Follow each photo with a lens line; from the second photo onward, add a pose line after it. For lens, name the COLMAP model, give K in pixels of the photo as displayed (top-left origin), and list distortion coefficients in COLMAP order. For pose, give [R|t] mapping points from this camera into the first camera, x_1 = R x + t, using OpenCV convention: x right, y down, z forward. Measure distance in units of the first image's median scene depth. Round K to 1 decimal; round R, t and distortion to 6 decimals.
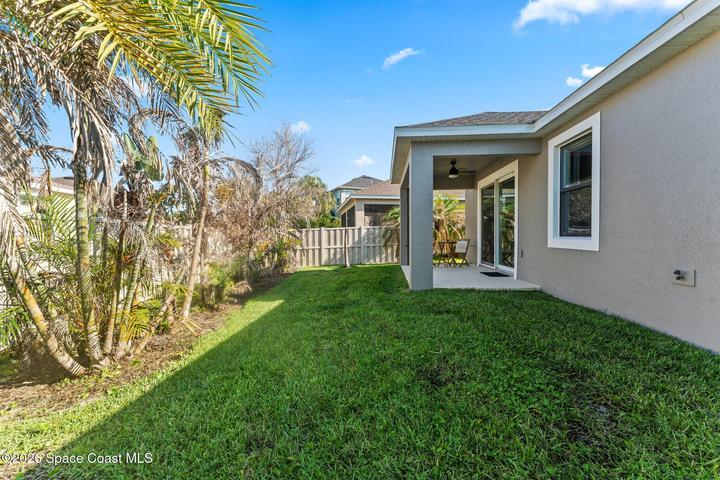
lens RADIAL K [[289.3, 0, 360.0], [0, 289.3, 240.0], [0, 0, 1]] dist [-0.000518, -0.000168]
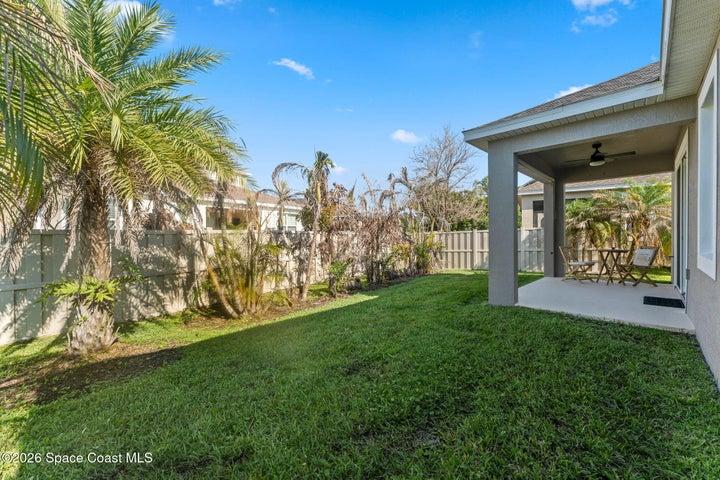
lens RADIAL K [[289.3, 0, 360.0], [0, 289.3, 240.0], [0, 0, 1]] dist [-0.000518, -0.000168]
pose [[0.765280, 0.009782, -0.643623, 0.337816], [-0.006597, 0.999951, 0.007353, -0.024066], [0.643663, -0.001382, 0.765308, 0.029355]]
